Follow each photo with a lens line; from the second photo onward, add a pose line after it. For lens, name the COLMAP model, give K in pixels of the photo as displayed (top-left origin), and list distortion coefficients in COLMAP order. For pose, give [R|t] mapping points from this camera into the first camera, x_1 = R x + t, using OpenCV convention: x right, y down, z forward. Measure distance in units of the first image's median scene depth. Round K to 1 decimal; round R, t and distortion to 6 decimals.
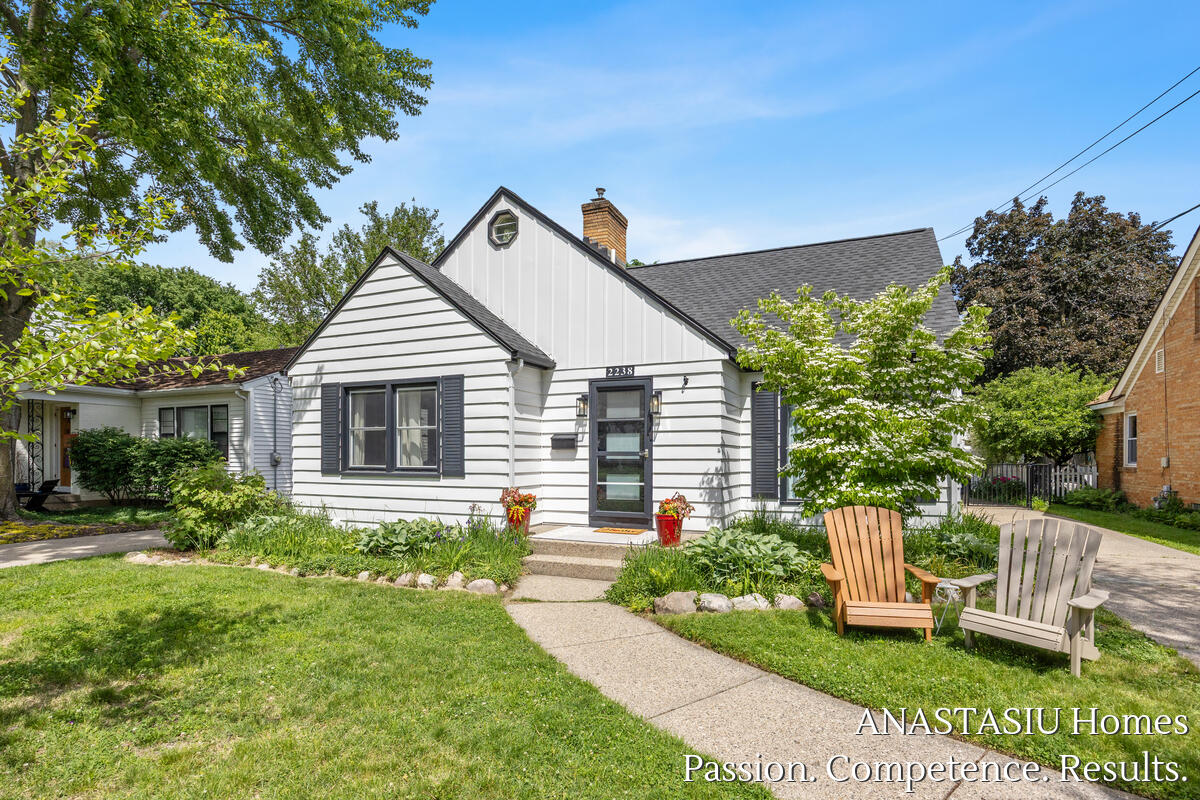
lens RADIAL K [[583.1, 0, 600.3], [0, 583.1, 426.4], [0, 0, 1]] dist [-0.003557, -0.000329]
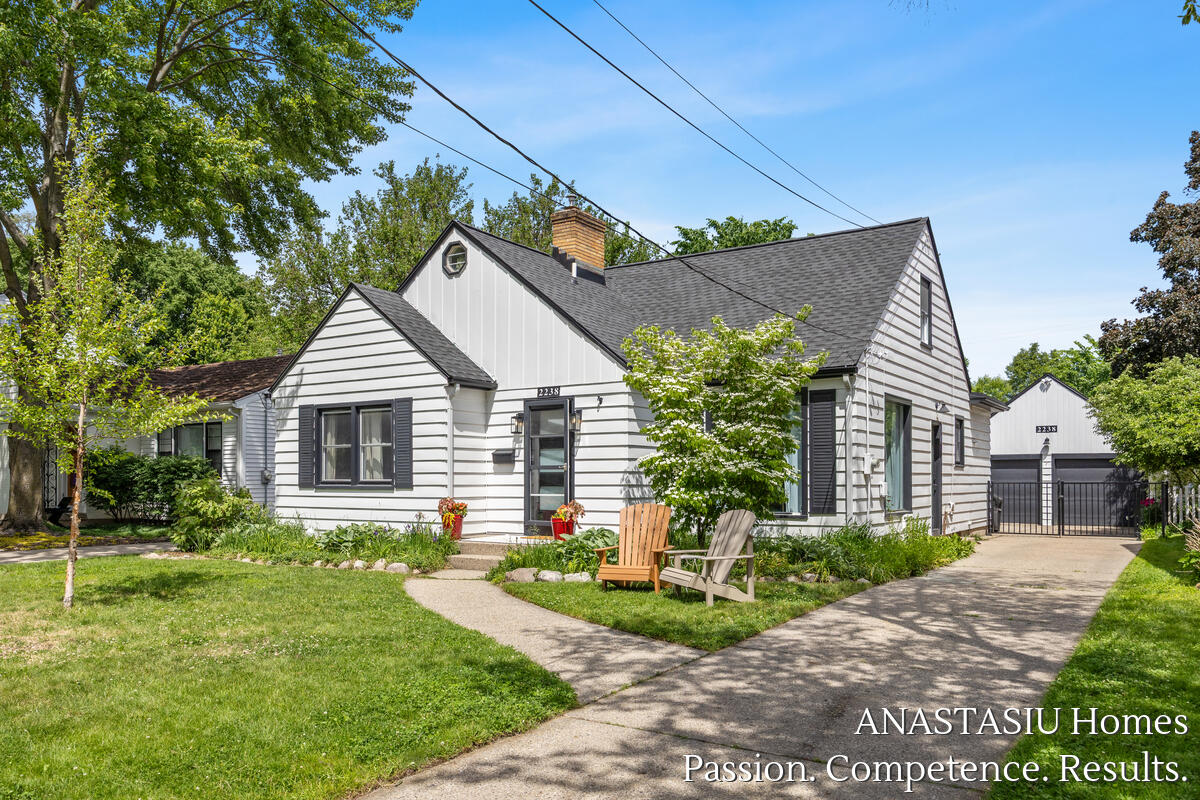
lens RADIAL K [[905.8, 0, 600.0], [0, 905.8, 400.0], [0, 0, 1]] dist [-0.006332, 0.000542]
pose [[0.984313, -0.017117, -0.175597, 0.412363], [0.010417, 0.999185, -0.039008, -0.011569], [0.176122, 0.036567, 0.983689, -0.628205]]
